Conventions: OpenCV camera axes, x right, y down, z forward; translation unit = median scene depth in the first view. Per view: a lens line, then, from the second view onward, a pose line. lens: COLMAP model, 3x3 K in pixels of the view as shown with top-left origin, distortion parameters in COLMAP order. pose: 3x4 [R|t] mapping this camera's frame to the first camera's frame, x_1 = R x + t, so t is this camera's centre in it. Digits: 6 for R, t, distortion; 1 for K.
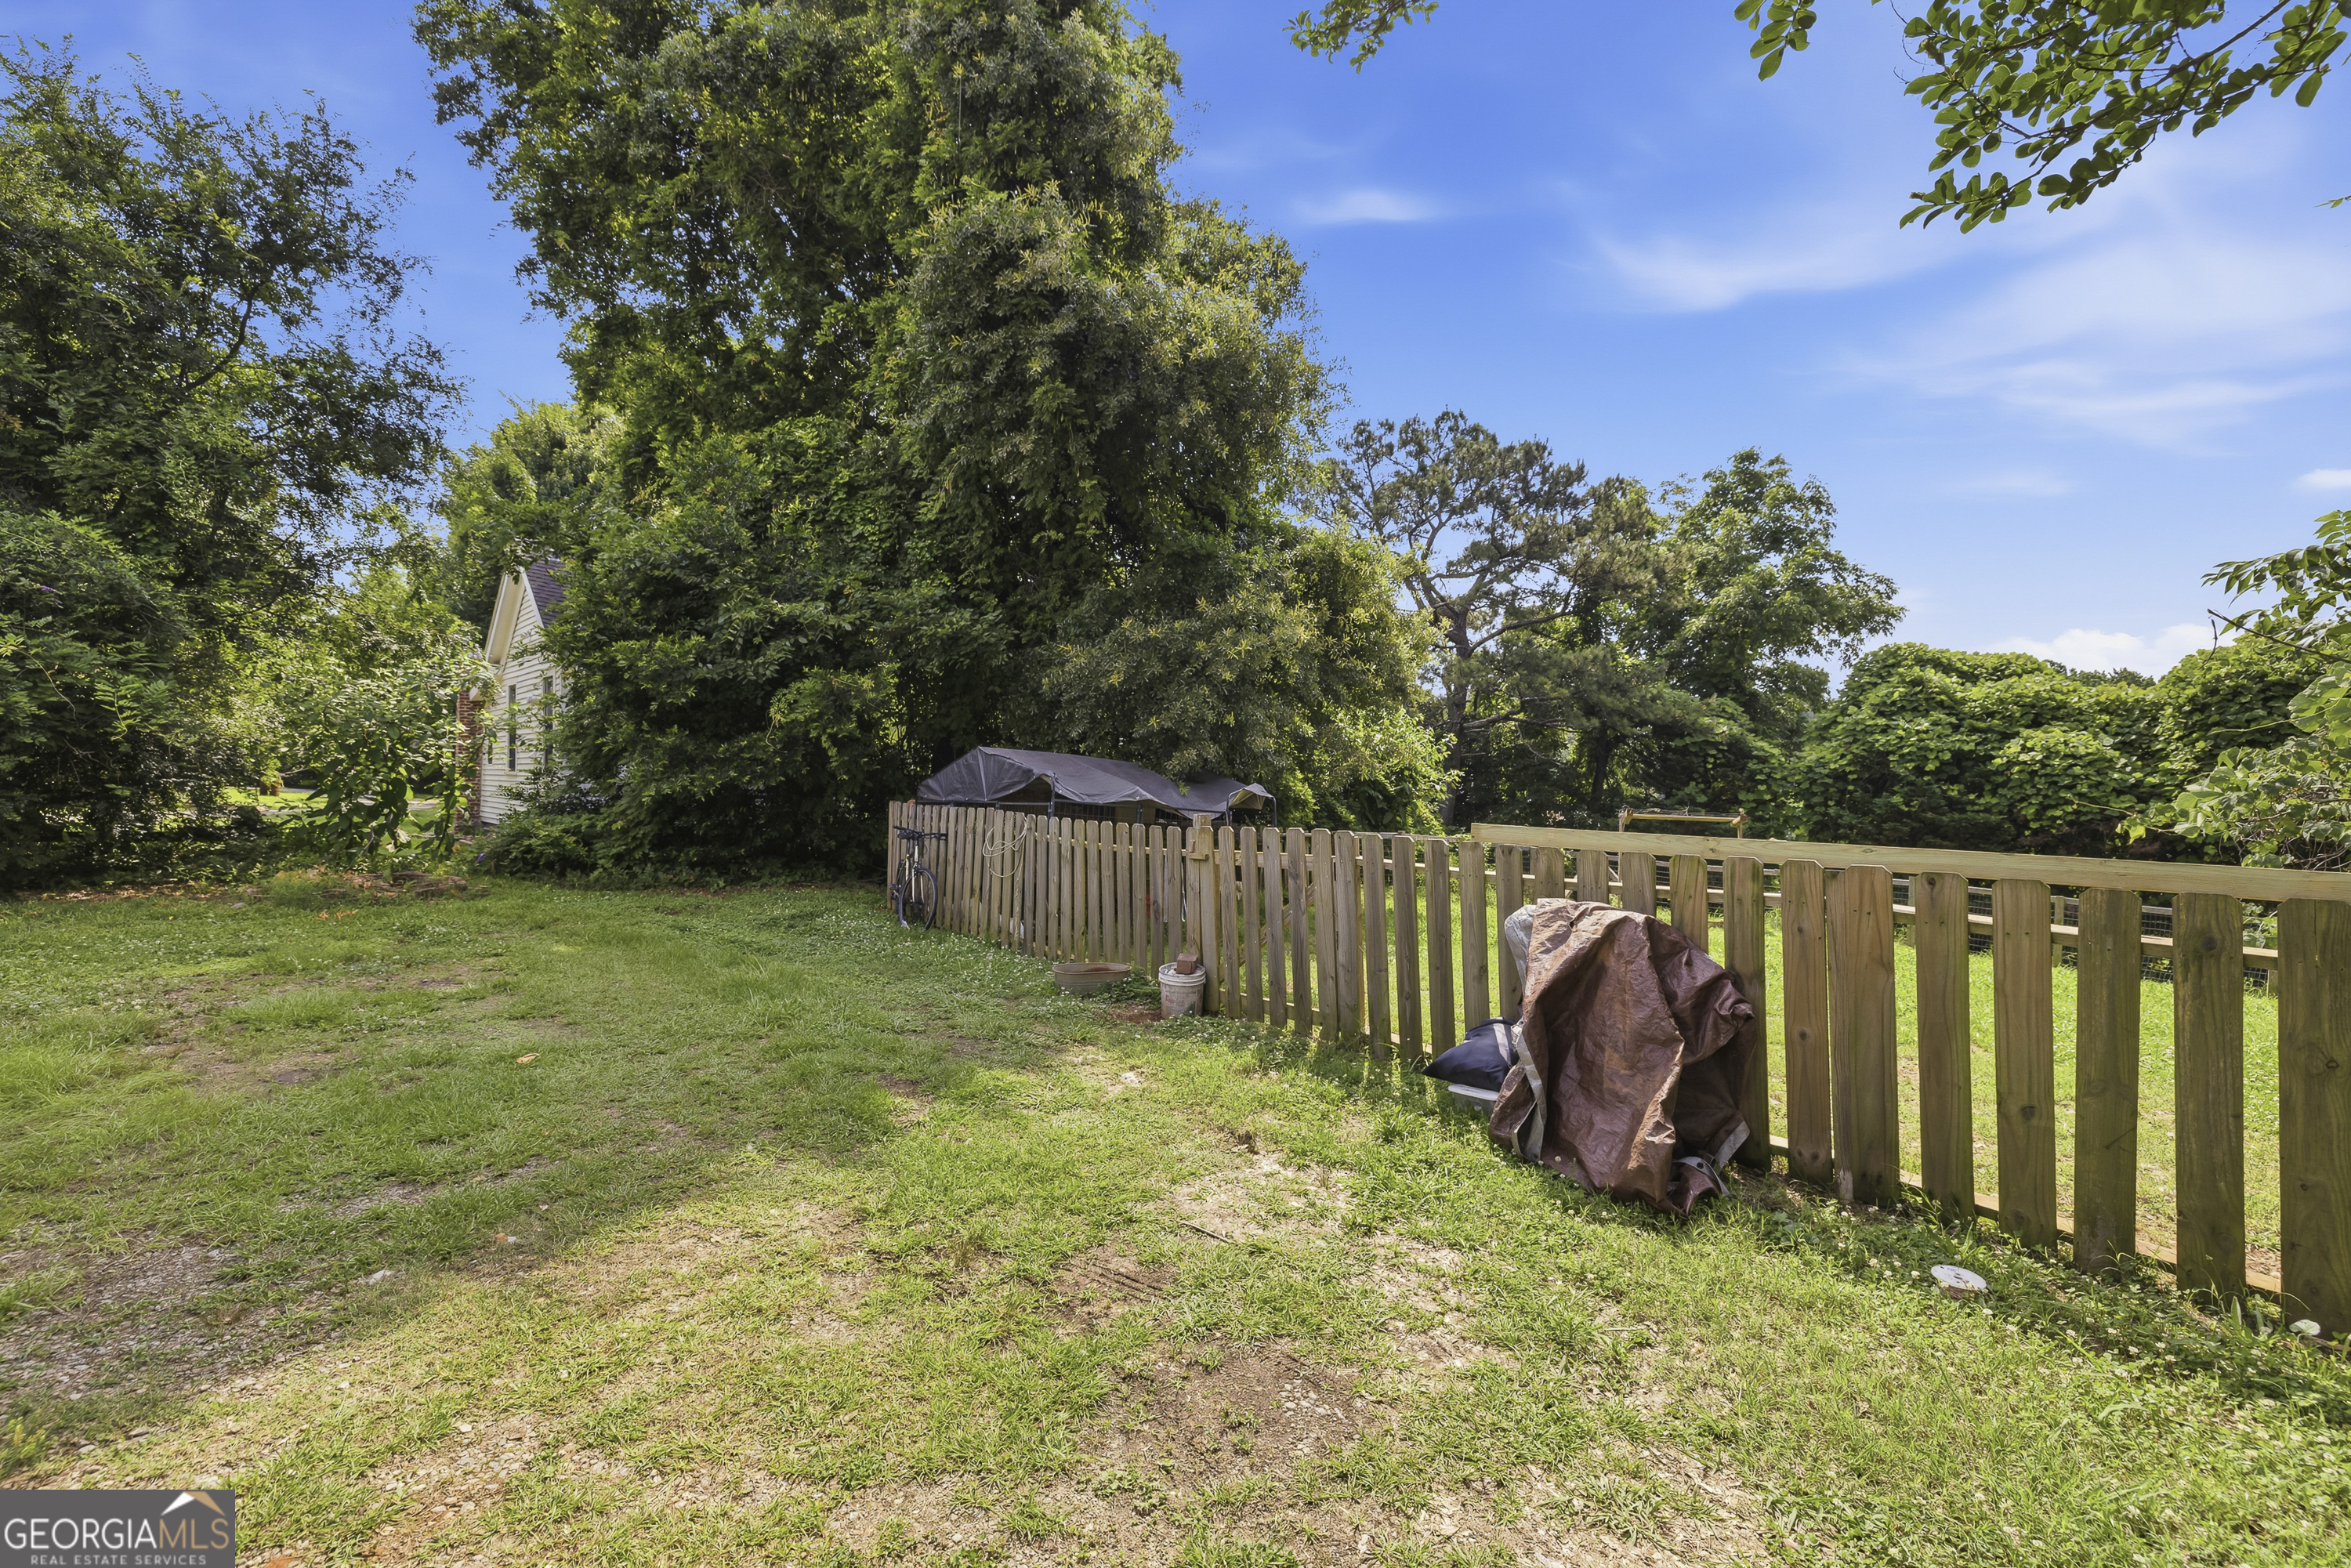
lens RADIAL K [[995.3, 0, 1154.3], [0, 995.3, 763.6], [0, 0, 1]] dist [-0.000735, 0.000285]
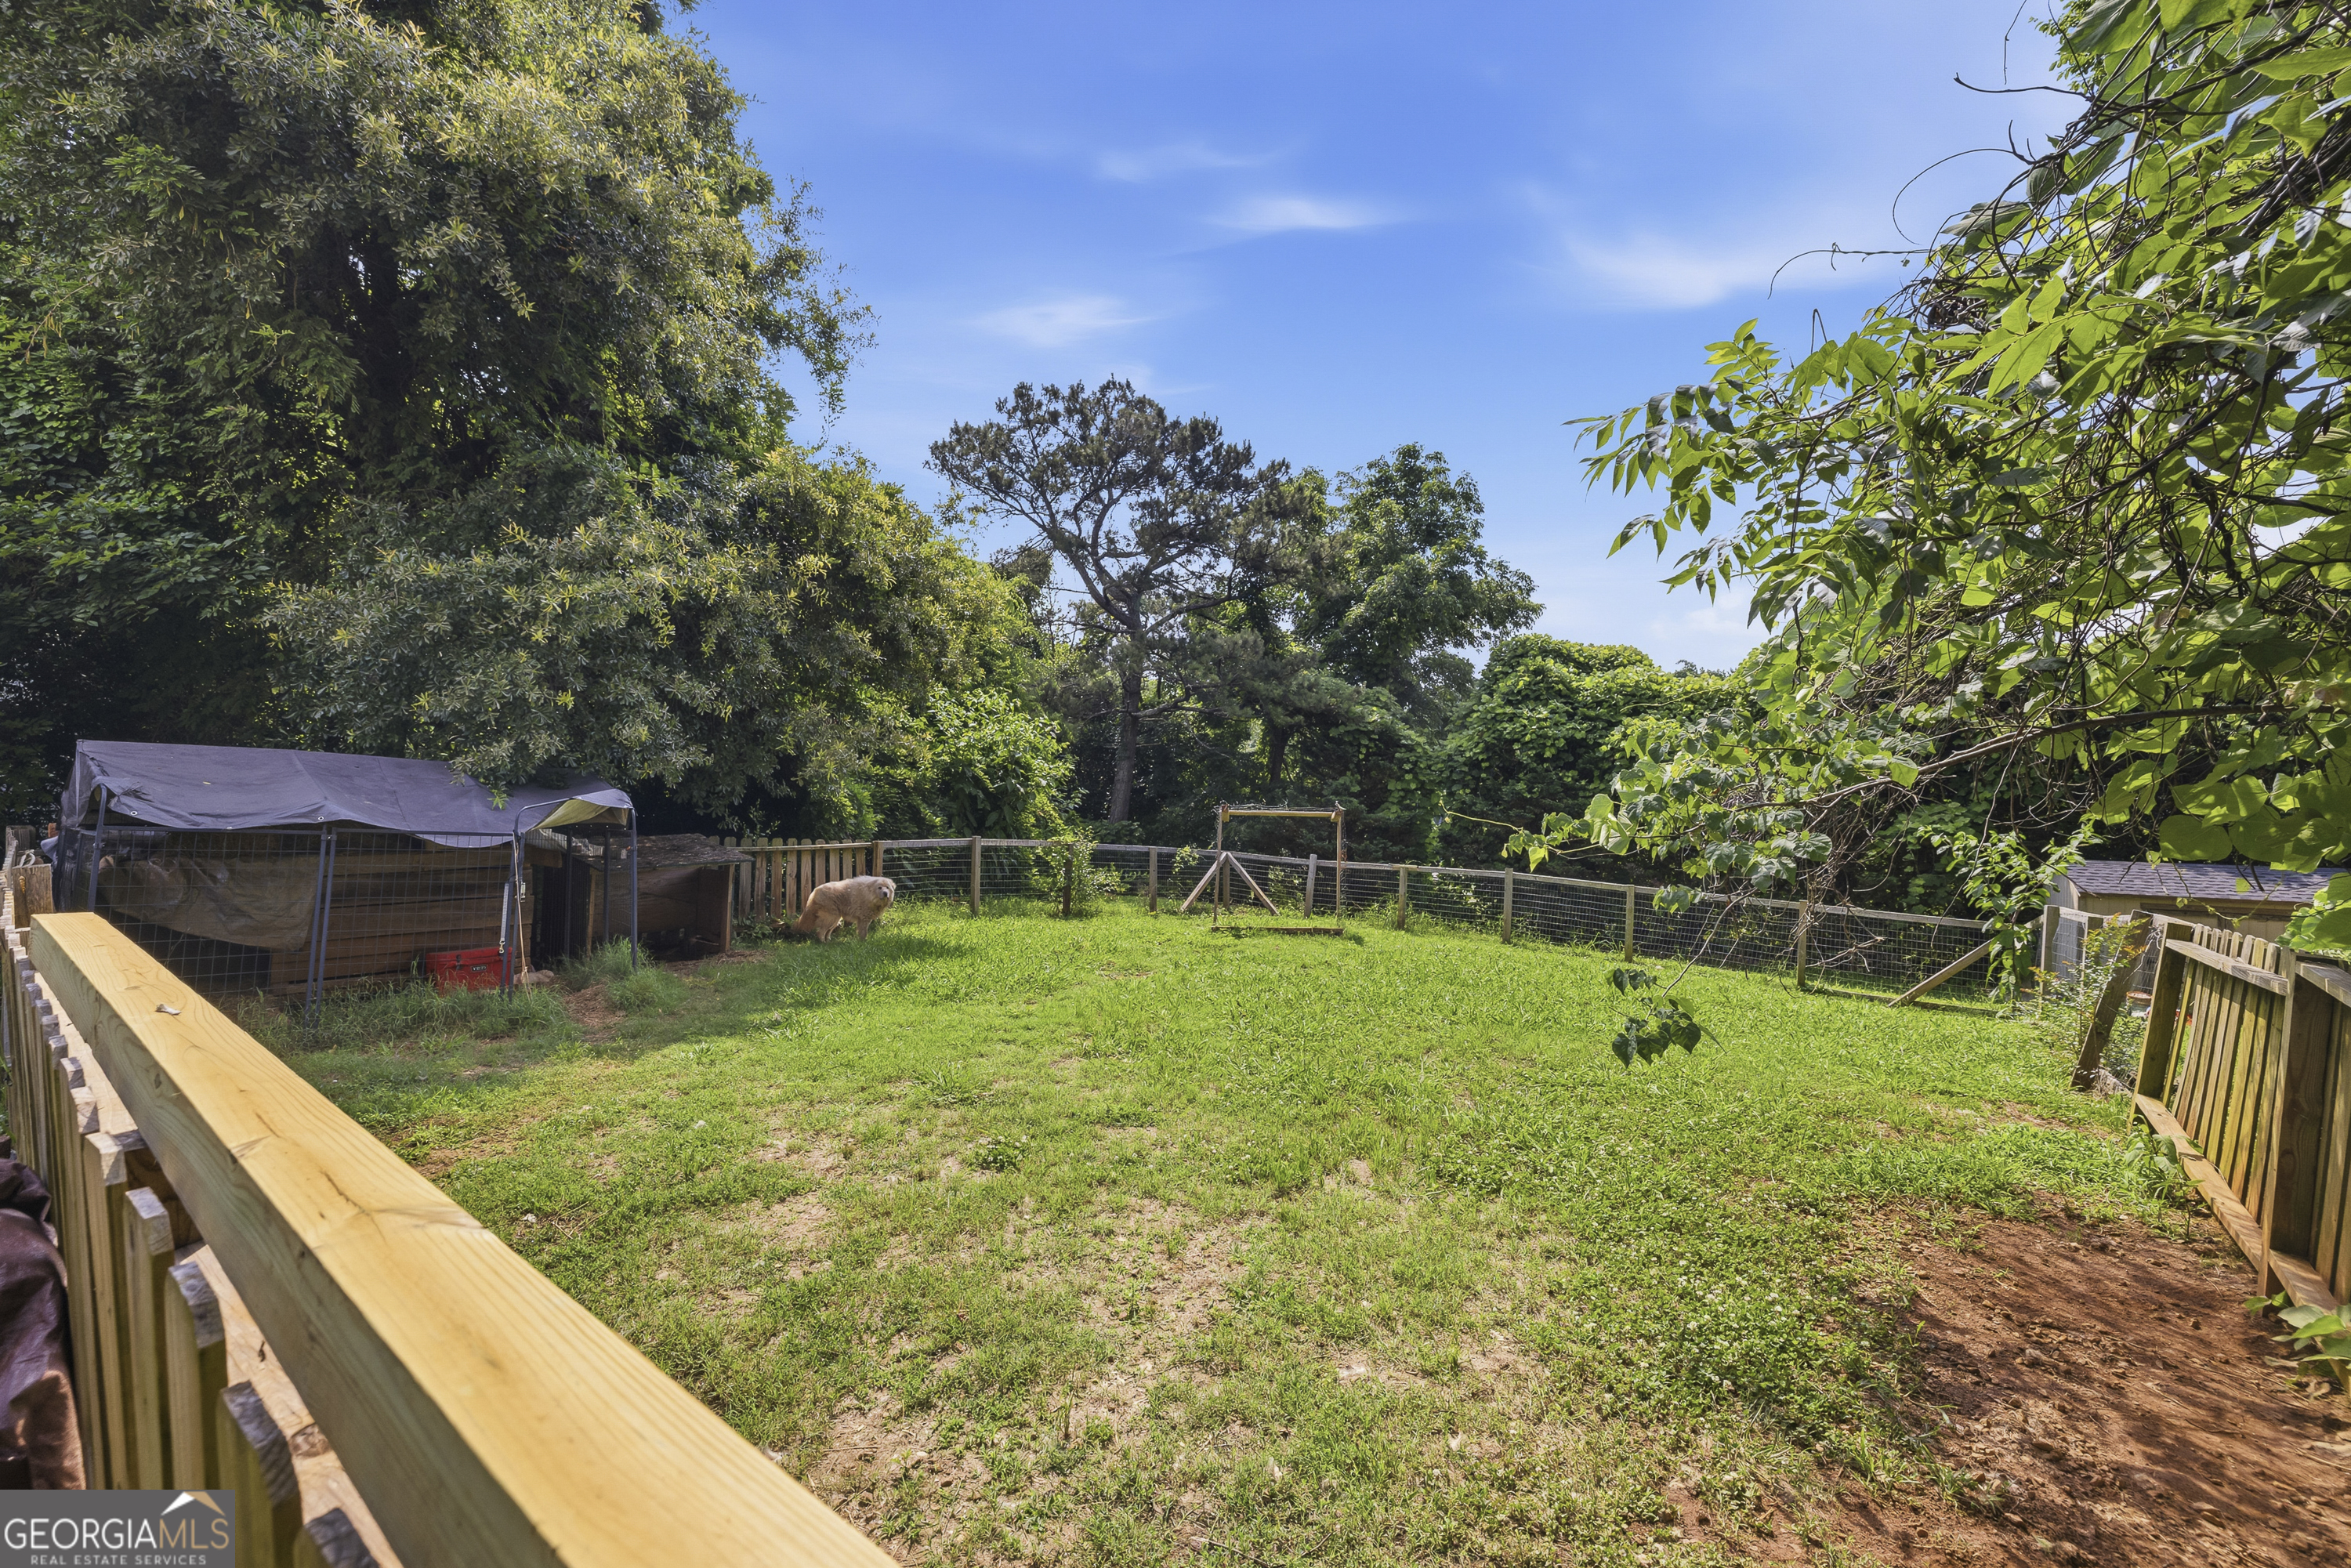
lens RADIAL K [[995.3, 0, 1154.3], [0, 995.3, 763.6], [0, 0, 1]] dist [-0.000735, 0.000285]
pose [[0.971558, -0.011472, 0.236525, 0.114220], [0.009385, 0.999906, 0.009947, -0.000783], [-0.236617, -0.007445, 0.971574, 0.079820]]
